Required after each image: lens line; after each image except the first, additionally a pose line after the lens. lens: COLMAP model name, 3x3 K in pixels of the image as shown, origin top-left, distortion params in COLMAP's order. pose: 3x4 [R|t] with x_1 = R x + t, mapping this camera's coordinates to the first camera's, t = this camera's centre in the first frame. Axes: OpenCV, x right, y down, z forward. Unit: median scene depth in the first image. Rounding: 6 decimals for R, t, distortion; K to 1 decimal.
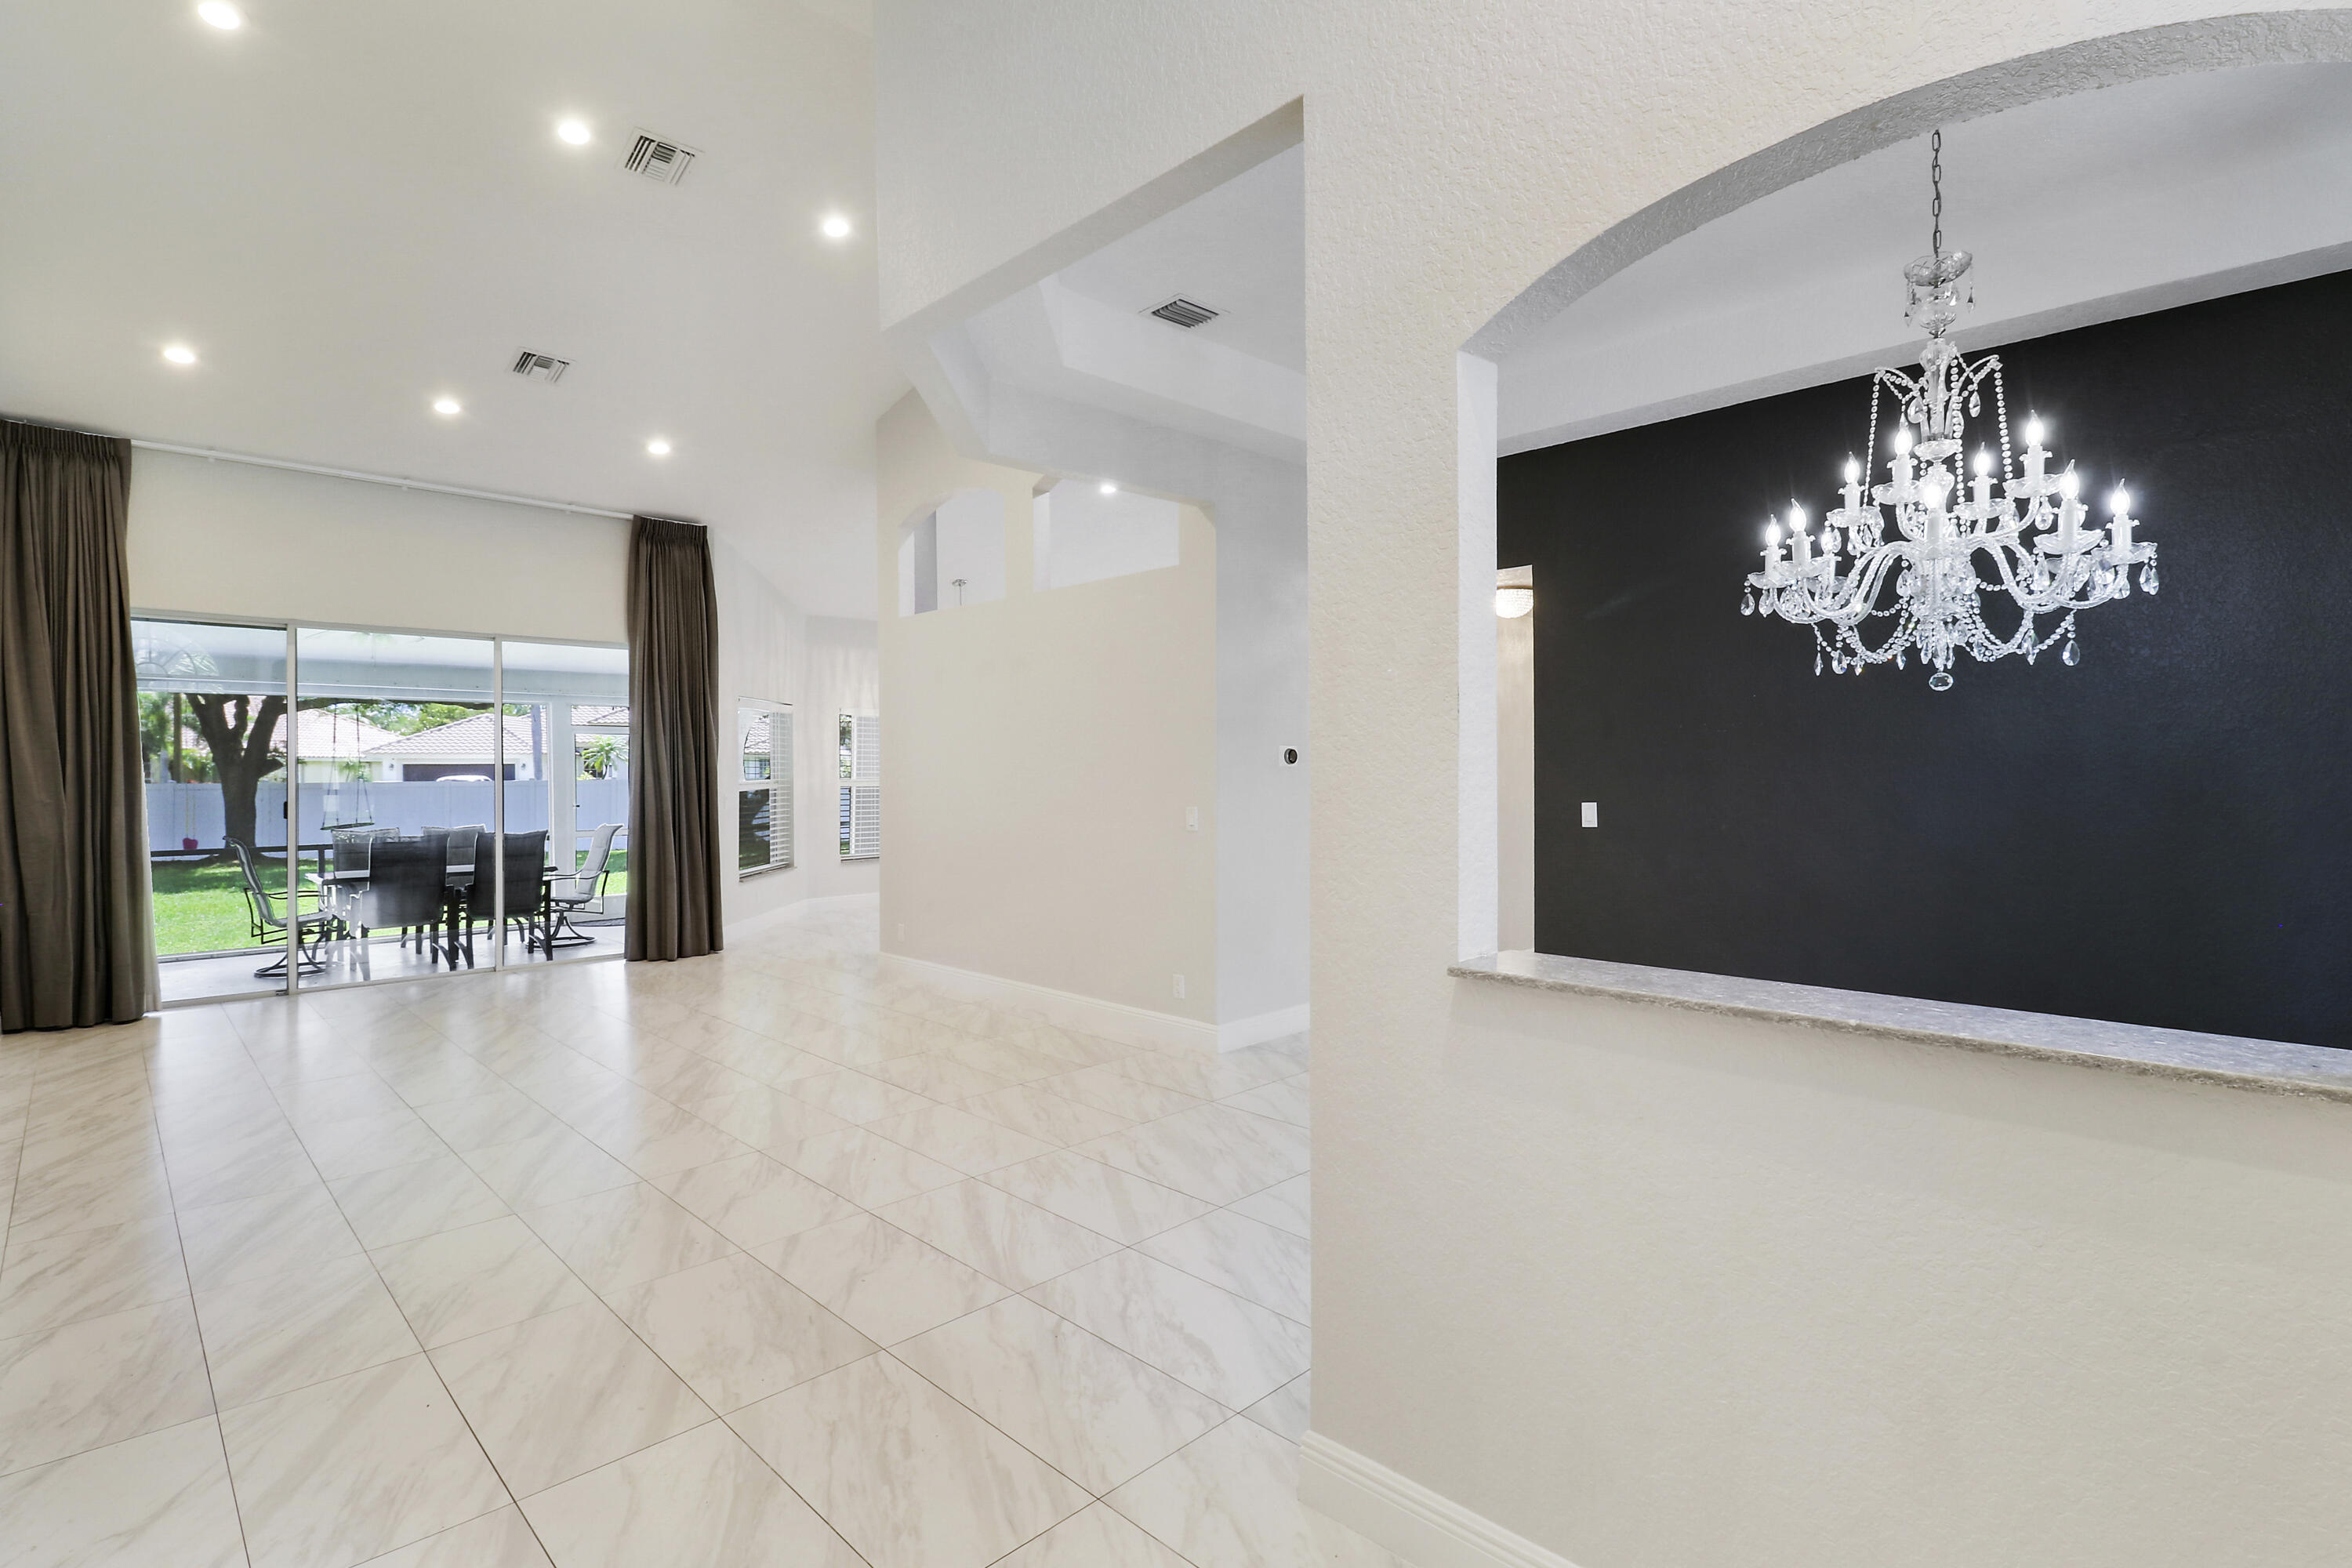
lens RADIAL K [[1113.3, 0, 1164.4], [0, 1113.3, 771.2], [0, 0, 1]] dist [-0.001999, -0.008507]
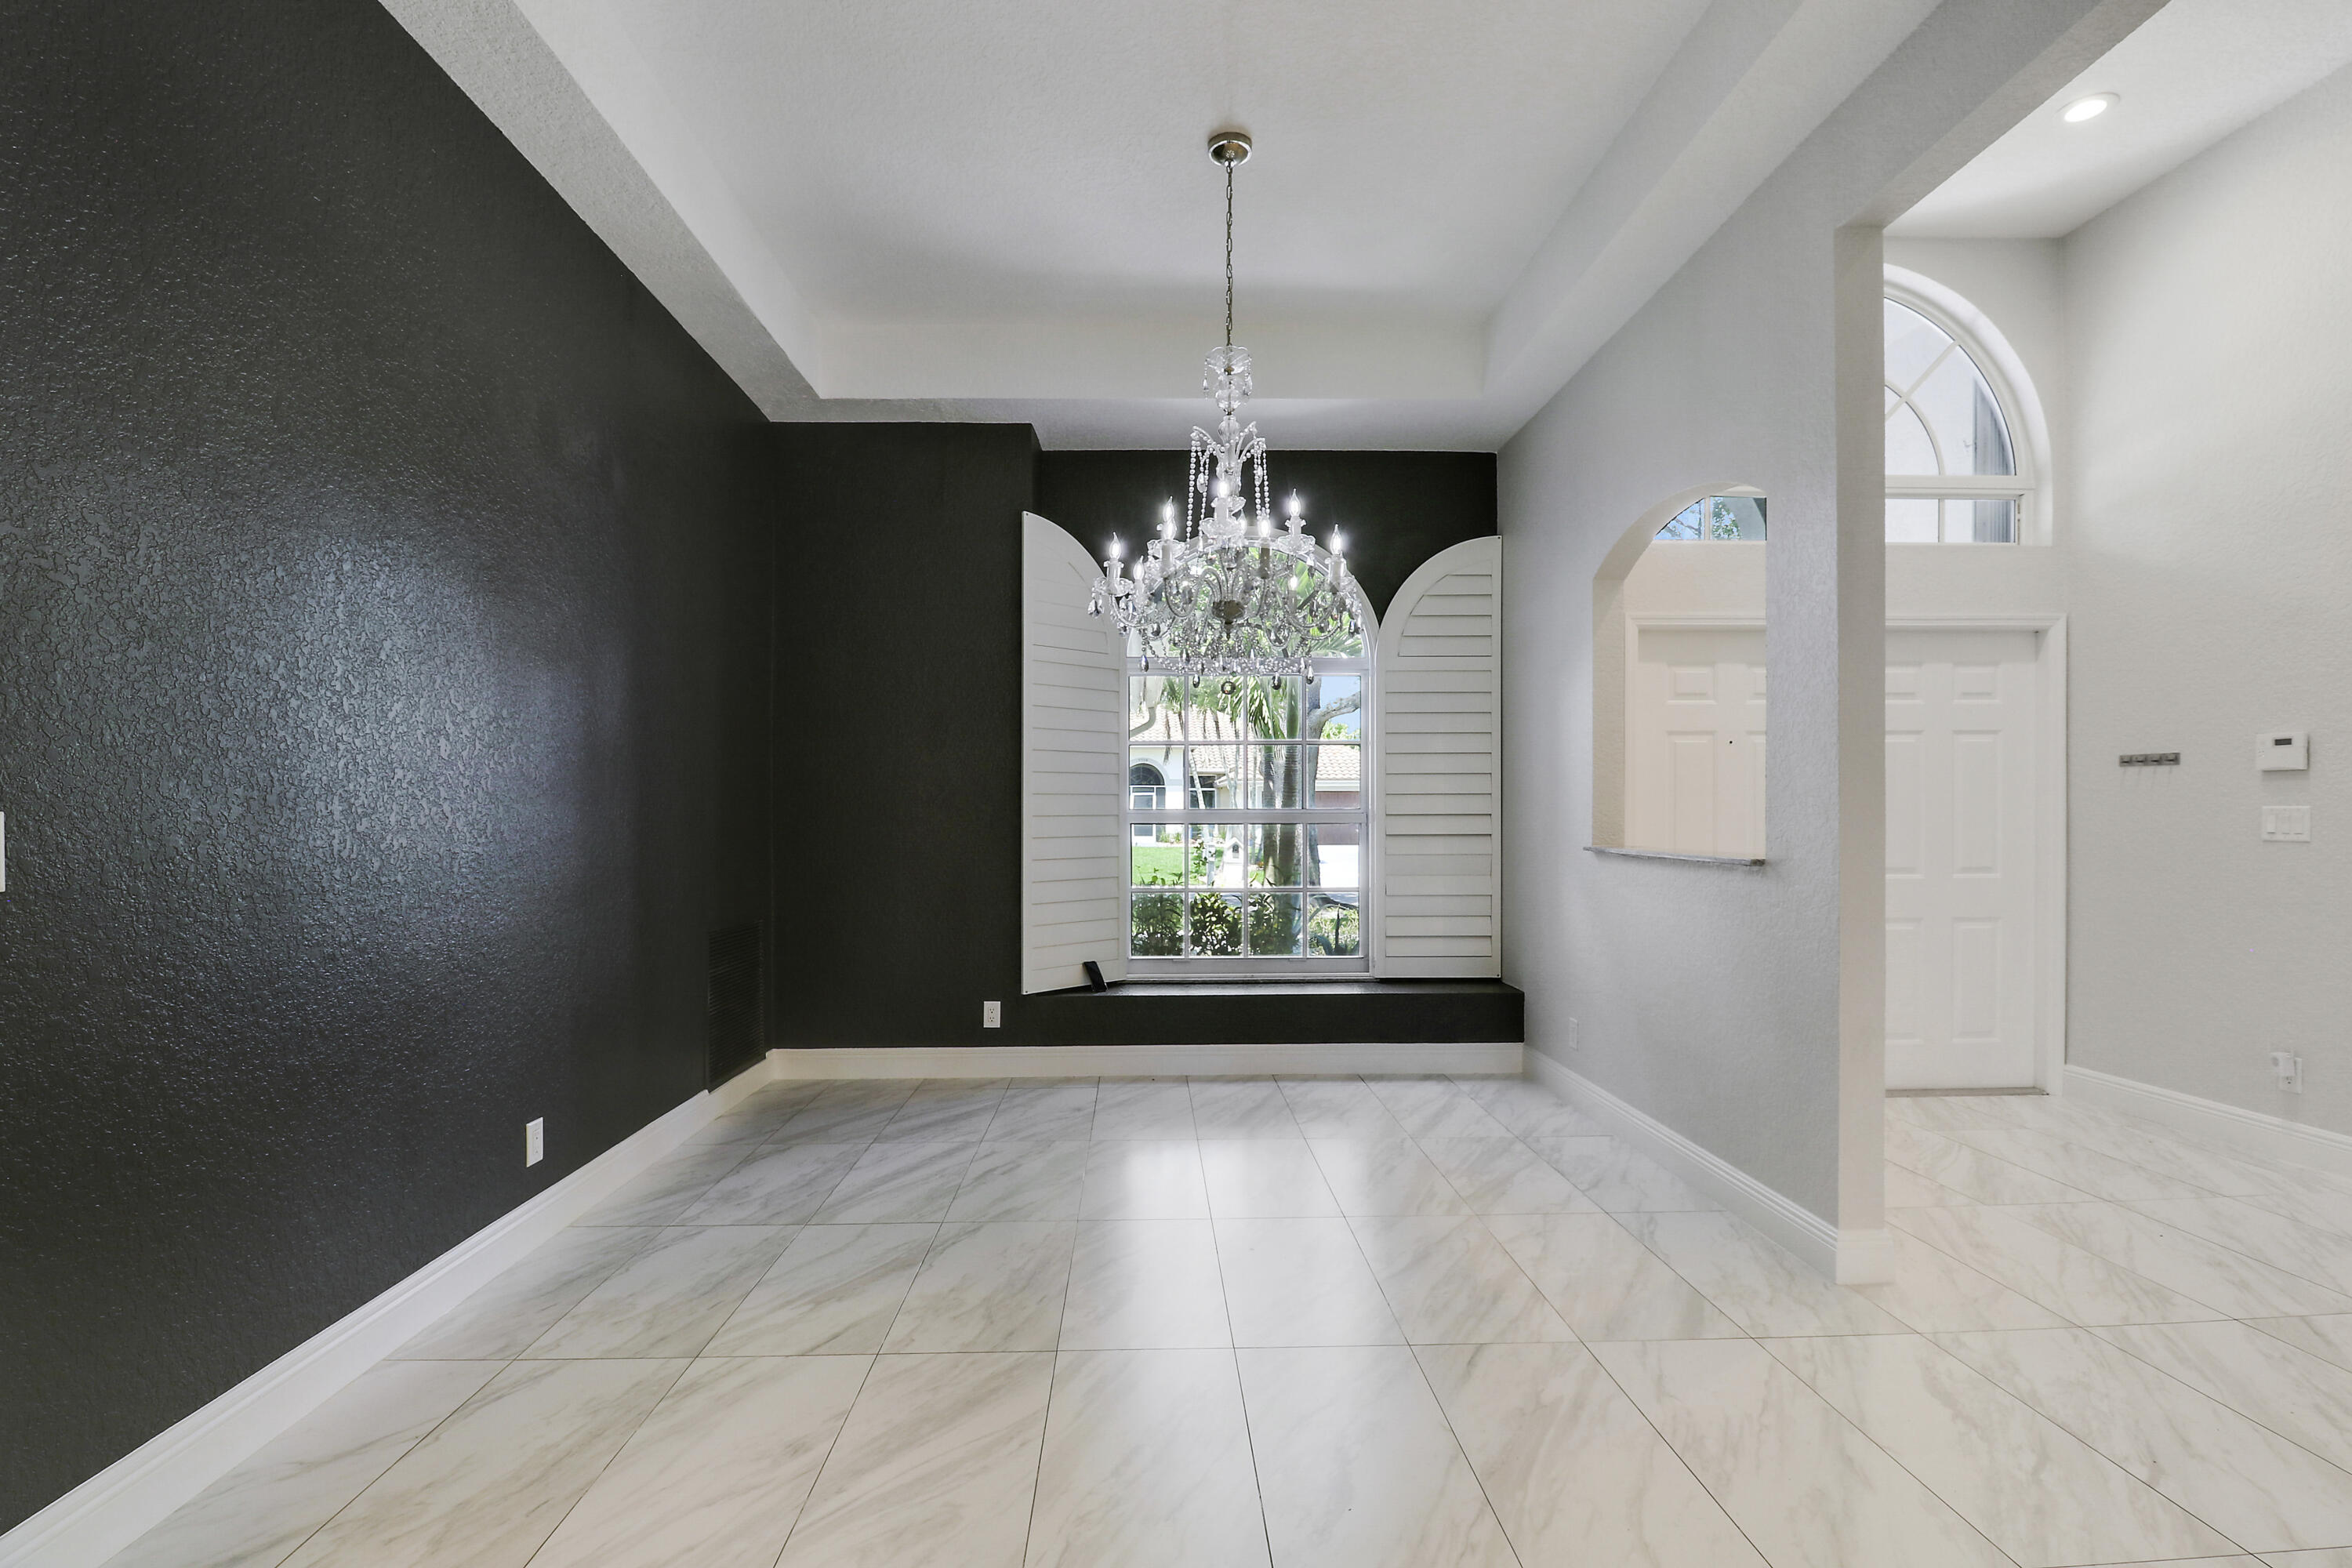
lens RADIAL K [[1100.9, 0, 1170.9], [0, 1100.9, 797.3], [0, 0, 1]] dist [-0.001625, -0.012072]
pose [[-0.742945, 0.020644, 0.669034, -0.040597], [0.010919, 0.999765, -0.018724, 0.030681], [-0.669263, -0.006606, -0.742996, 0.809831]]
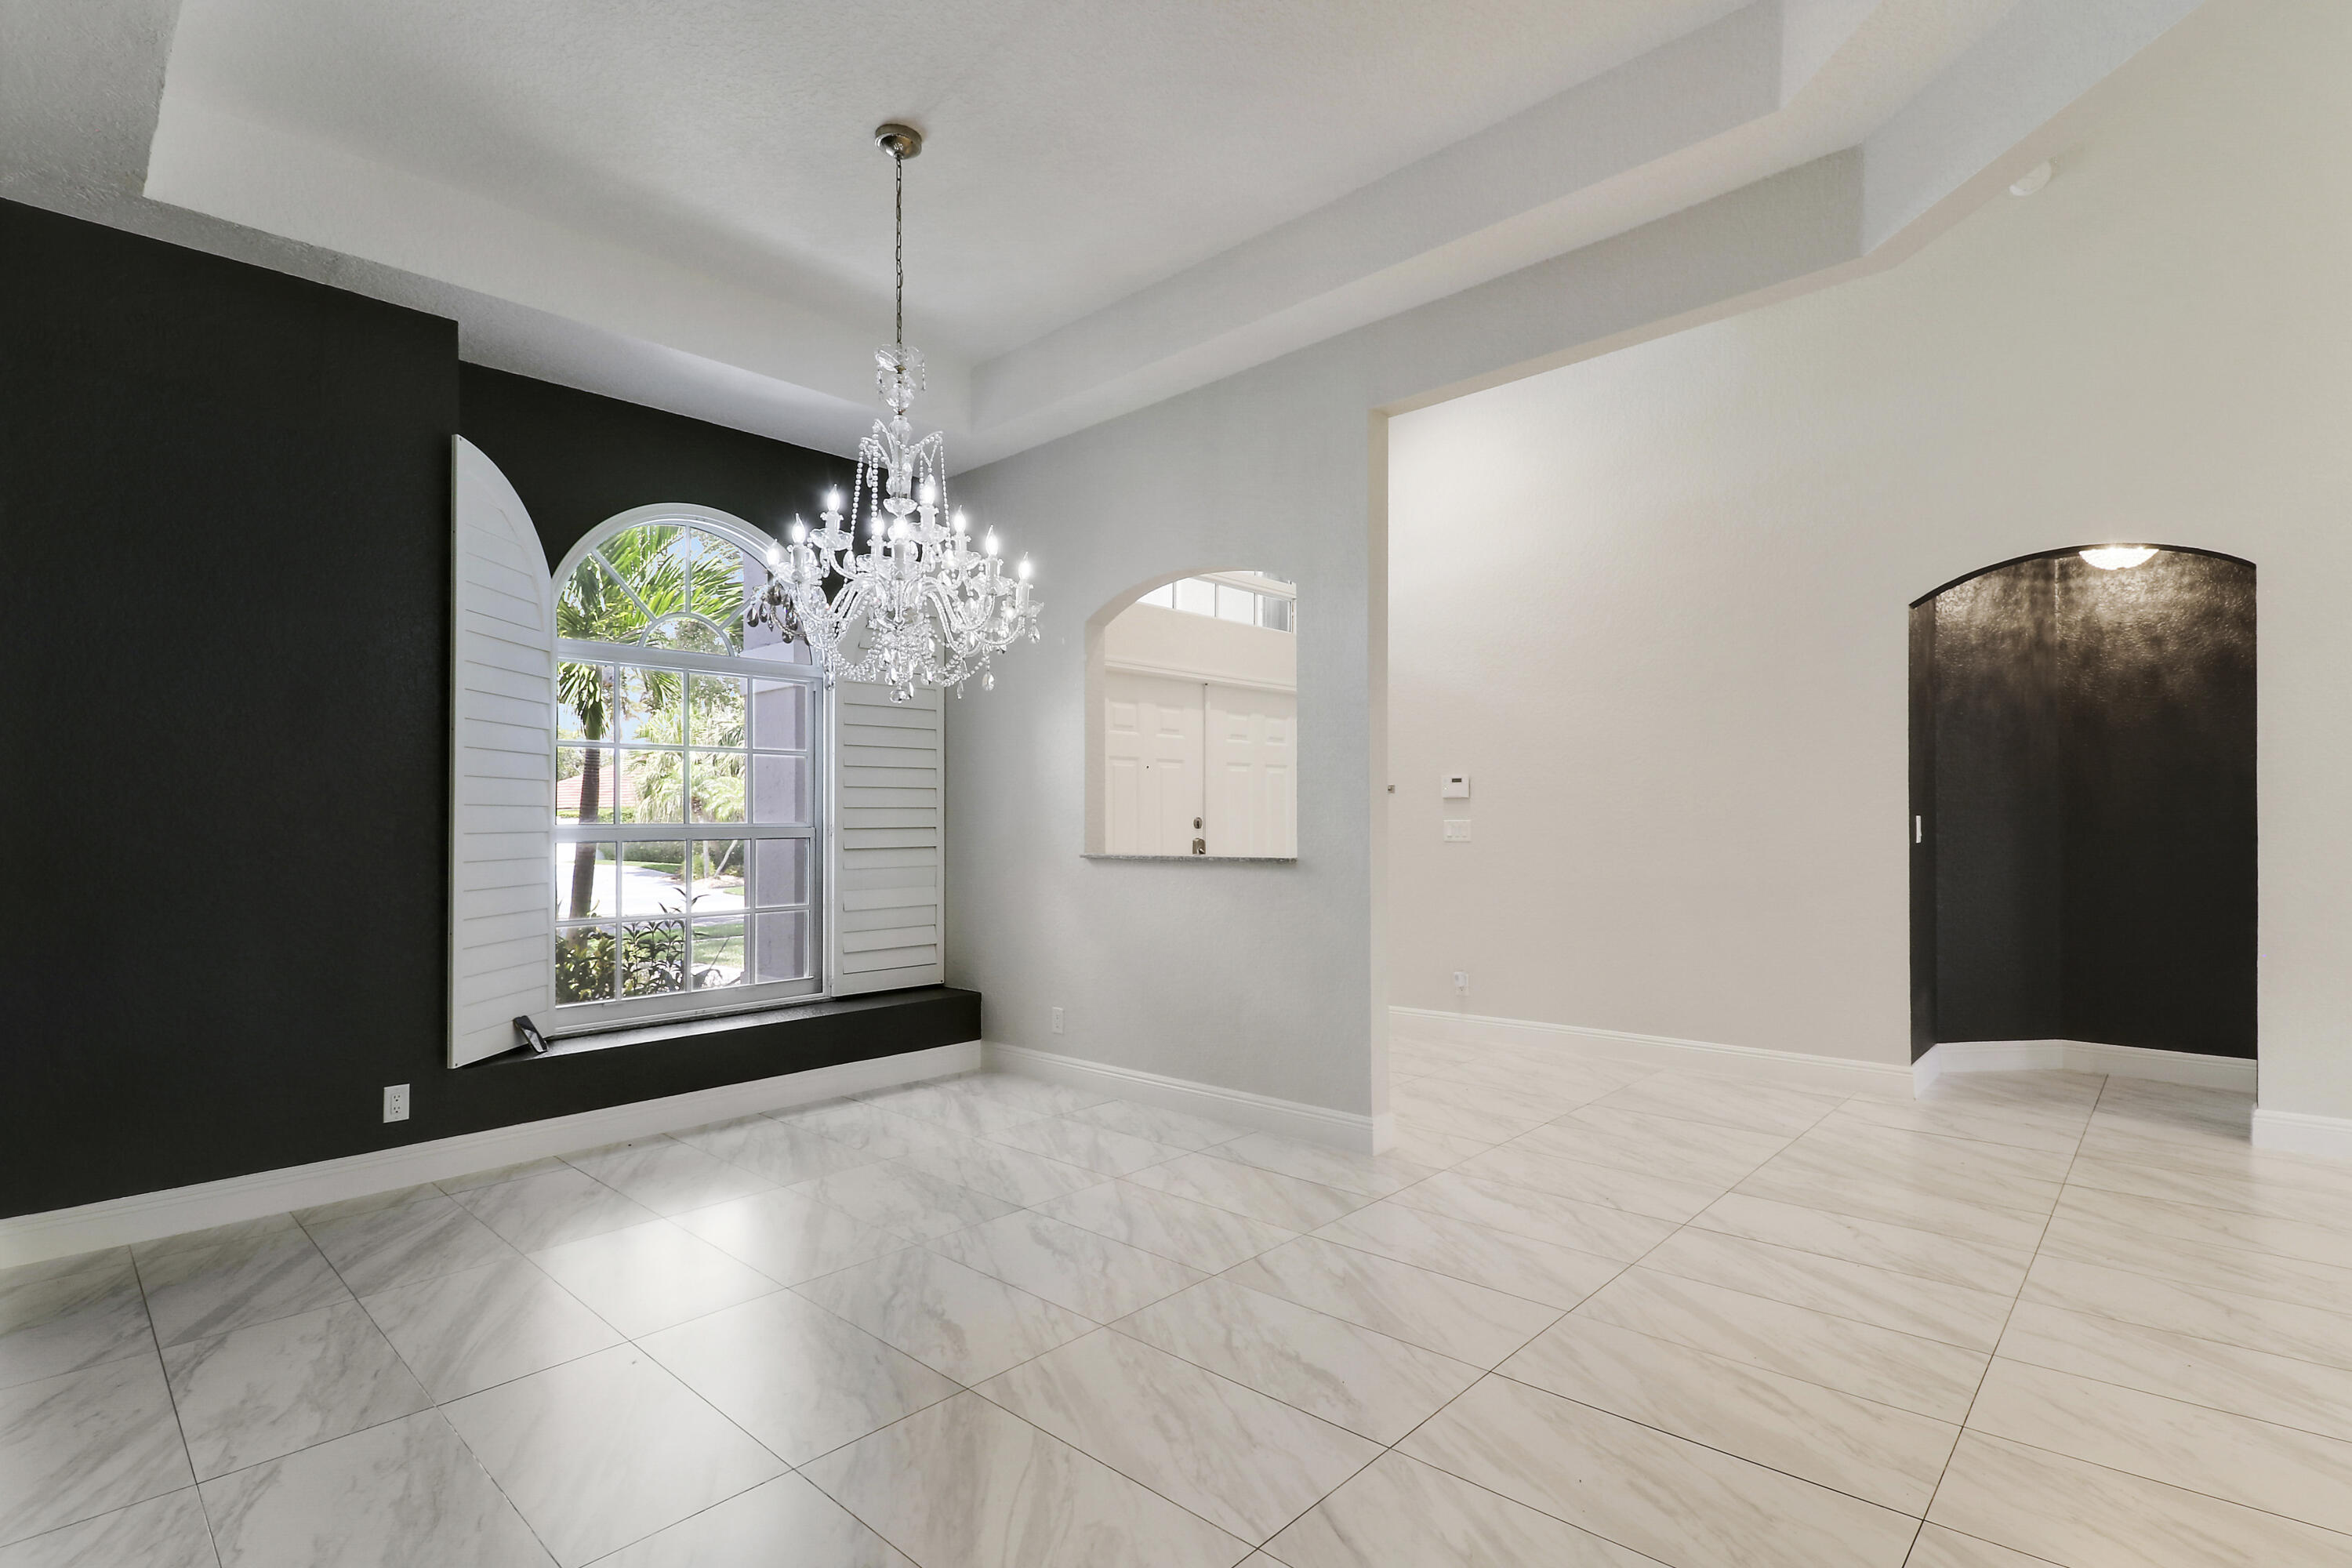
lens RADIAL K [[1100.9, 0, 1200.7], [0, 1100.9, 831.6], [0, 0, 1]] dist [-0.001625, -0.012072]
pose [[-0.997423, 0.019401, -0.069066, 0.183969], [0.018728, 0.999771, 0.010376, 0.027470], [0.069251, 0.009056, -0.997558, 0.914308]]
